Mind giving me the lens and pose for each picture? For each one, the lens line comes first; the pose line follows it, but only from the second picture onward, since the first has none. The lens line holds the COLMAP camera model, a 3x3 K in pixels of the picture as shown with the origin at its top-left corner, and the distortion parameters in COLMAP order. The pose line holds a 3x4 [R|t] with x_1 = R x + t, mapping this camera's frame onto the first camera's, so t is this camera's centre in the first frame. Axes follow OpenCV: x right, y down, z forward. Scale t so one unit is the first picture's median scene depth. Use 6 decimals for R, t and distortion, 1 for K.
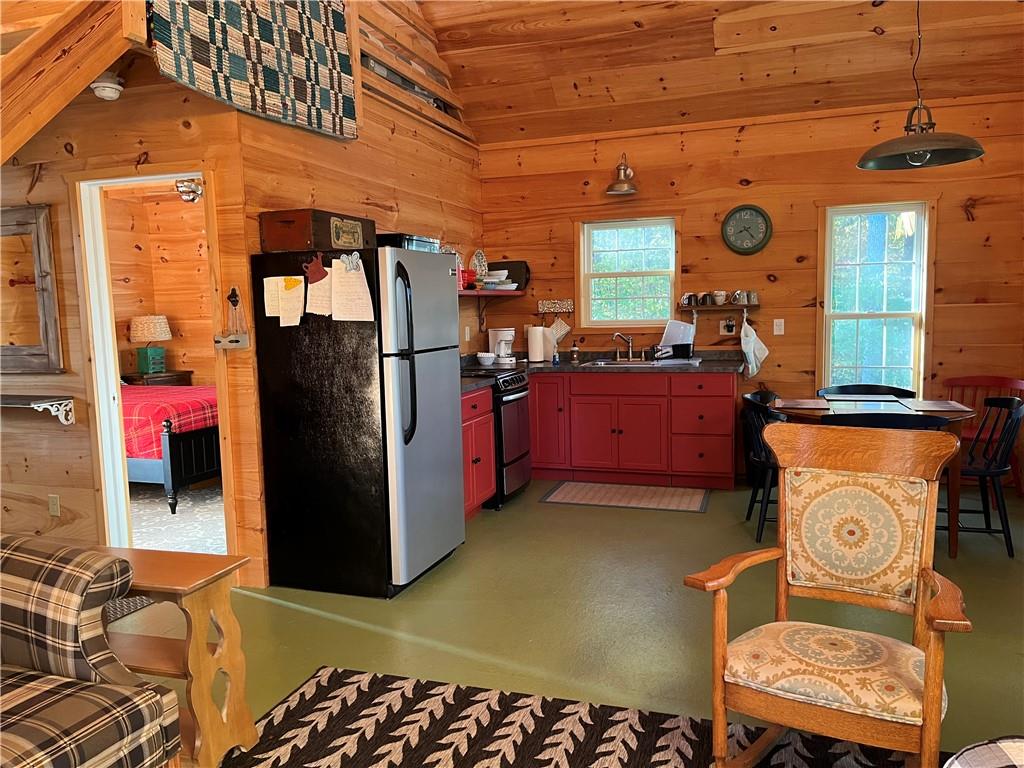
lens RADIAL K [[773.0, 0, 519.7], [0, 773.0, 391.0], [0, 0, 1]] dist [0.065533, -0.093038]
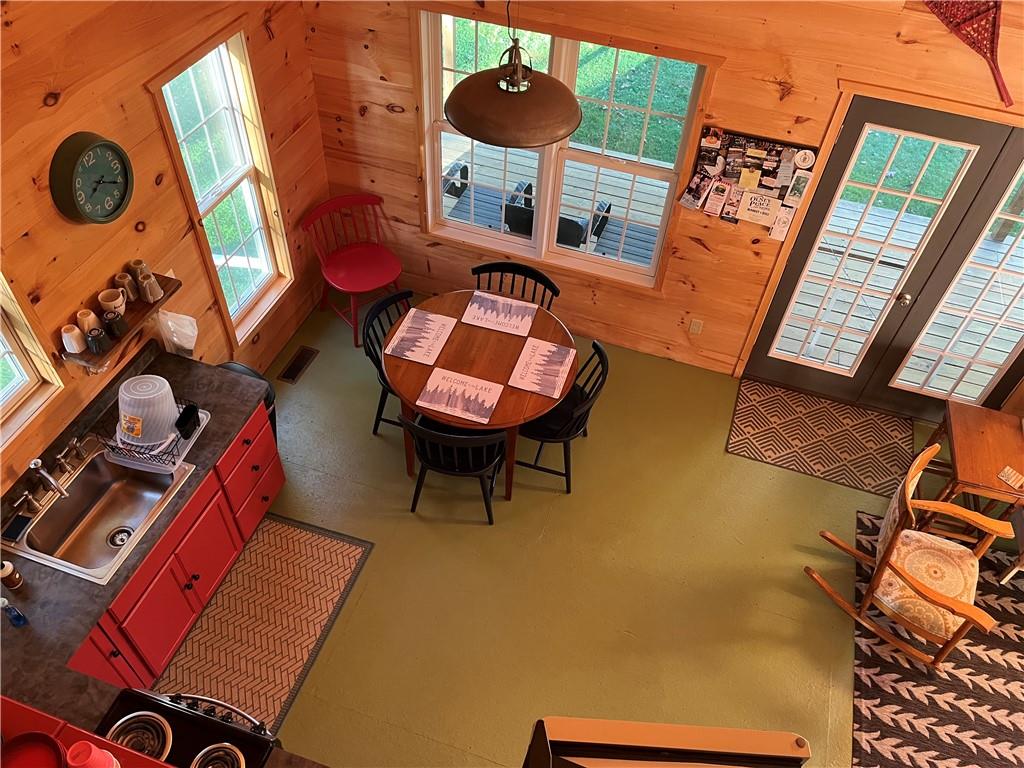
lens RADIAL K [[773.0, 0, 514.0], [0, 773.0, 388.5], [0, 0, 1]] dist [0.065533, -0.093038]
pose [[-0.014665, -0.724429, 0.689193, -0.274962], [0.046968, 0.688007, 0.724182, -0.693693], [-0.998789, 0.042990, 0.023935, 0.995275]]
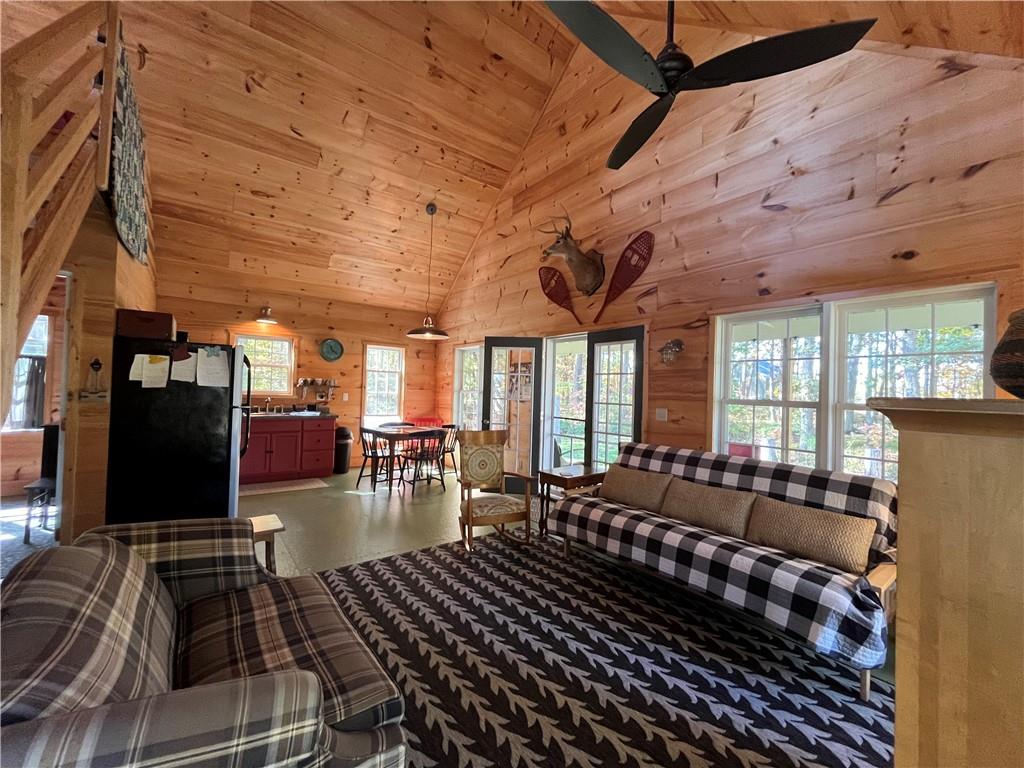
lens RADIAL K [[412.8, 0, 511.2], [0, 412.8, 384.0], [0, 0, 1]] dist [-0.003151, -0.000699]
pose [[0.562551, 0.054392, 0.824971, -0.495560], [0.042659, 0.994595, -0.094665, 0.013151], [-0.825661, 0.088447, 0.557190, -0.016316]]
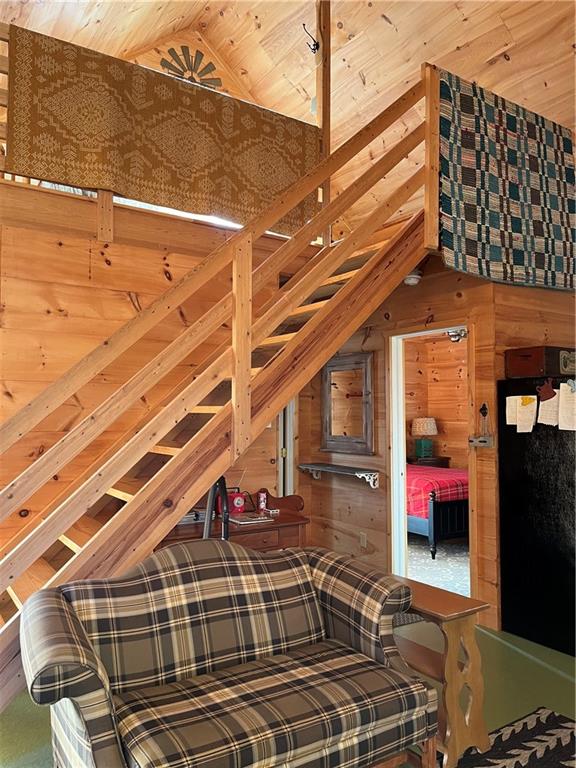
lens RADIAL K [[579.8, 0, 289.7], [0, 579.8, 388.8], [0, 0, 1]] dist [0.065533, -0.093038]
pose [[0.787952, -0.002108, -0.615733, 0.005520], [-0.085681, 0.989890, -0.113034, -0.008149], [0.609746, 0.141822, 0.779805, -0.038310]]
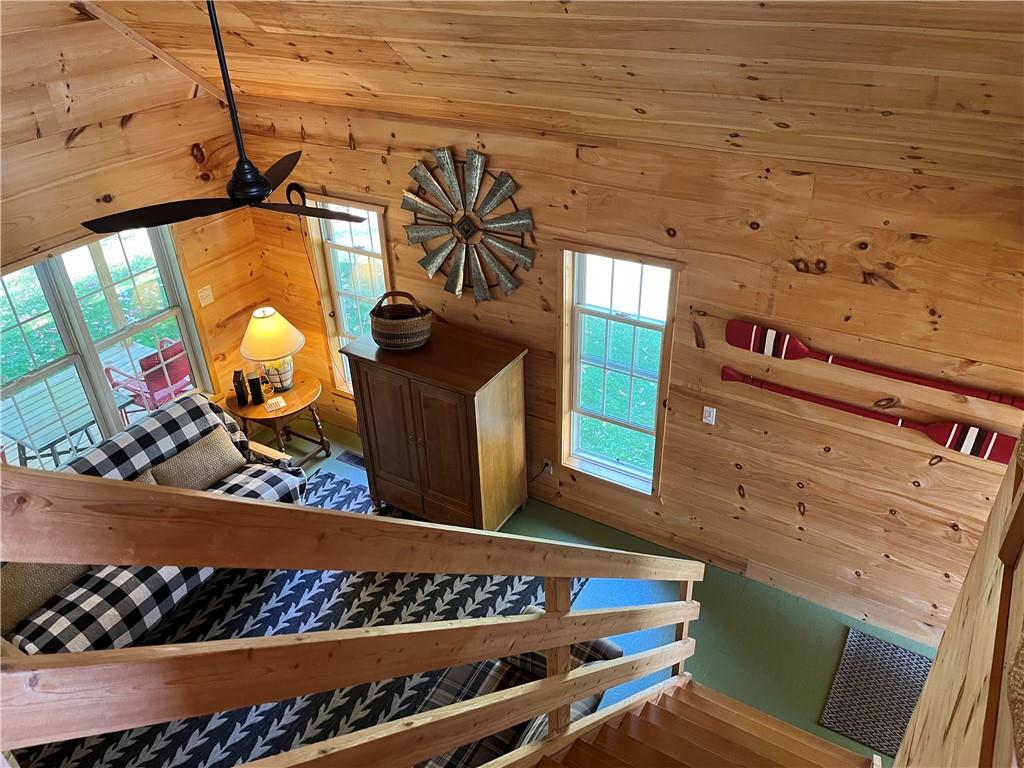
lens RADIAL K [[773.0, 0, 506.7], [0, 773.0, 376.3], [0, 0, 1]] dist [0.065533, -0.093038]
pose [[-0.973789, -0.067161, 0.217311, -0.535912], [0.079207, 0.795480, 0.600781, -0.669871], [-0.213216, 0.602246, -0.769311, 0.776996]]
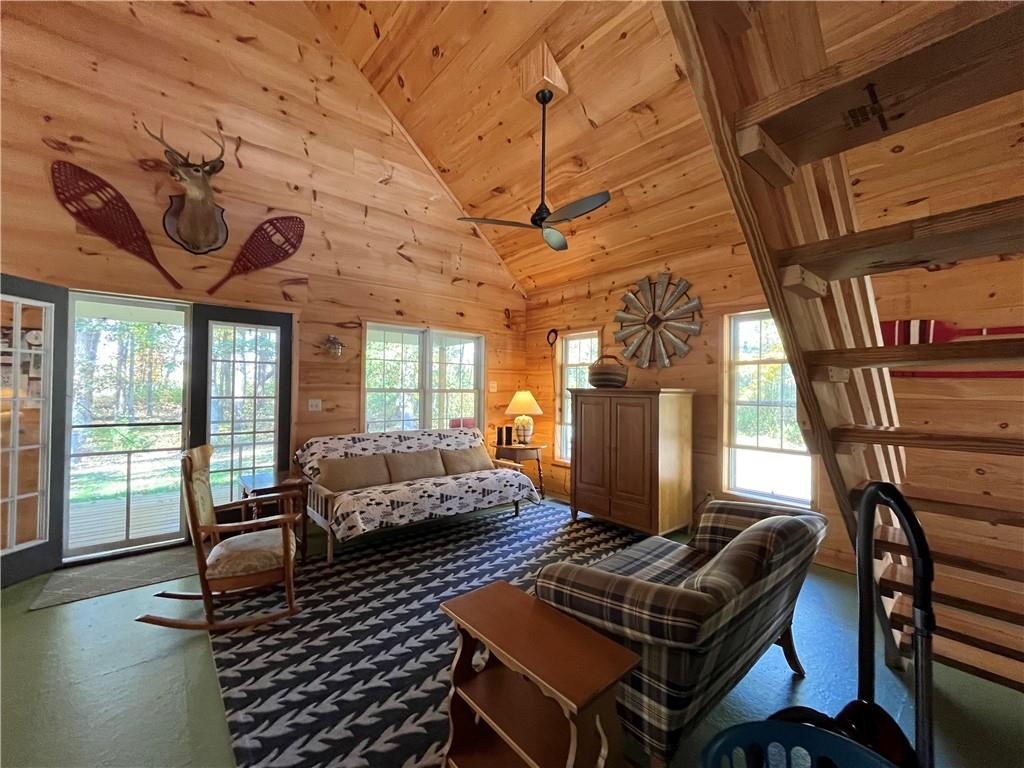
lens RADIAL K [[412.8, 0, 511.6], [0, 412.8, 384.1], [0, 0, 1]] dist [-0.003151, -0.000699]
pose [[-0.853460, 0.021151, 0.520729, -0.432343], [0.064423, 0.995794, 0.065141, -0.074885], [-0.517161, 0.089142, -0.851233, 0.820490]]
